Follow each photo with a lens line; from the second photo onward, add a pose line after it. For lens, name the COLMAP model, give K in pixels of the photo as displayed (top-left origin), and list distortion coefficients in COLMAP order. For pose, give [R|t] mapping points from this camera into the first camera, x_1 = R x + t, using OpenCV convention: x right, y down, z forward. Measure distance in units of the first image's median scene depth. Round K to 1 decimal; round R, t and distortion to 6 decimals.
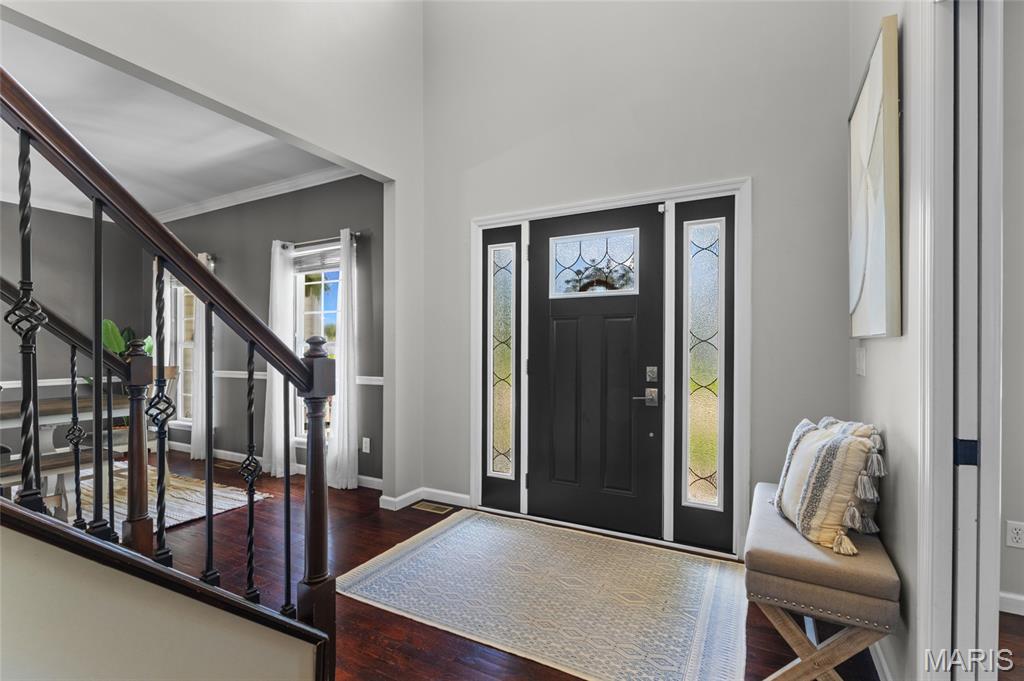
lens RADIAL K [[459.6, 0, 511.2], [0, 459.6, 342.2], [0, 0, 1]] dist [-0.002158, 0.000123]
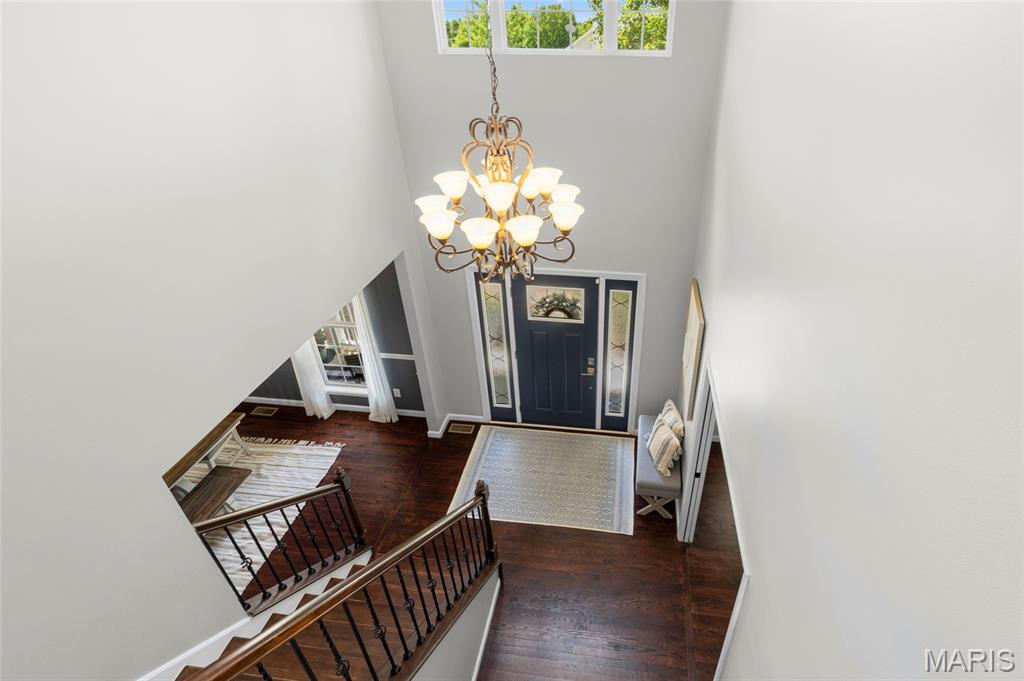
lens RADIAL K [[471.2, 0, 575.5], [0, 471.2, 289.7], [0, 0, 1]] dist [-0.003102, -0.000126]
pose [[0.930859, -0.181069, 0.317357, -0.291099], [0.006850, 0.877066, 0.480321, -1.077276], [-0.365314, -0.444937, 0.817665, -0.373771]]
